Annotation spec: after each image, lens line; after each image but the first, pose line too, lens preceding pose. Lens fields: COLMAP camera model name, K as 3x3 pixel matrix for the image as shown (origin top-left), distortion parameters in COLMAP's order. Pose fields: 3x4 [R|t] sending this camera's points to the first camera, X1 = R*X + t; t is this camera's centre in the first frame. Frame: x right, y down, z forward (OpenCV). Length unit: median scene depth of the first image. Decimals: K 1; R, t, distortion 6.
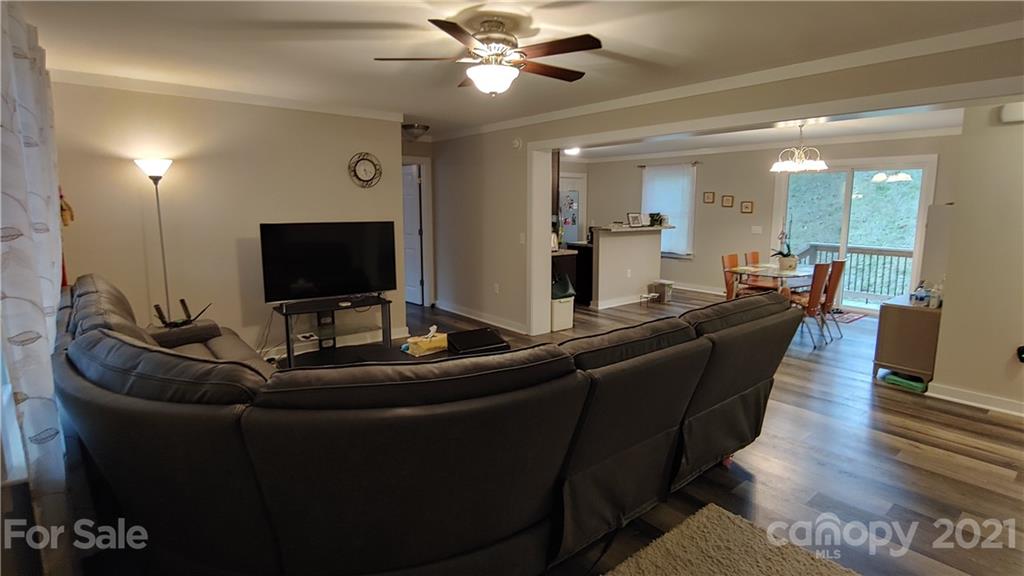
lens RADIAL K [[495.2, 0, 516.1], [0, 495.2, 269.6], [0, 0, 1]] dist [0.003584, 0.000402]
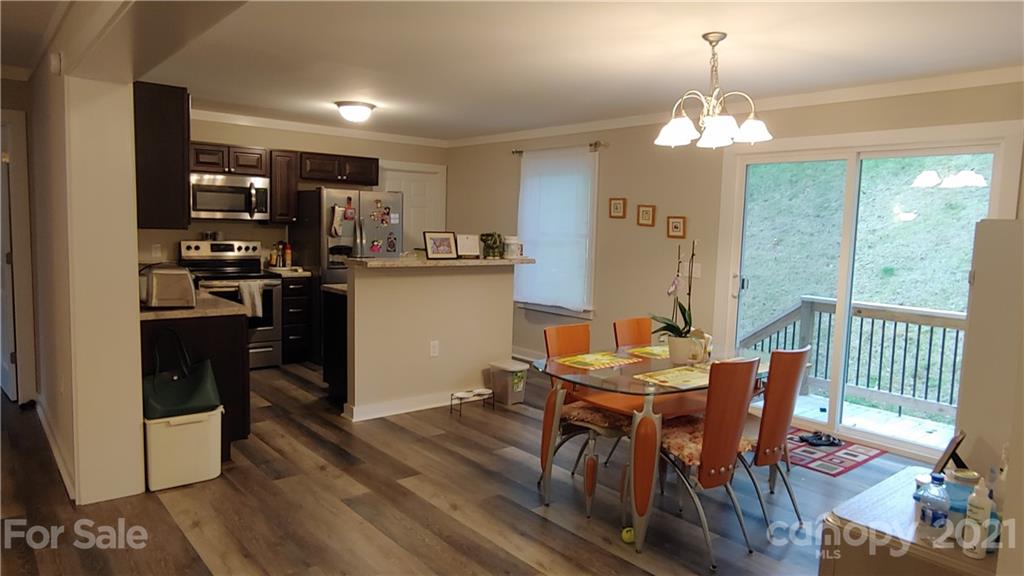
lens RADIAL K [[671.4, 0, 477.7], [0, 671.4, 281.7], [0, 0, 1]] dist [-0.024608, -0.000404]
pose [[0.999600, 0.025950, -0.011219, 0.278222], [-0.026415, 0.998703, -0.043535, -0.032425], [0.010074, 0.043814, 0.998989, 0.302545]]
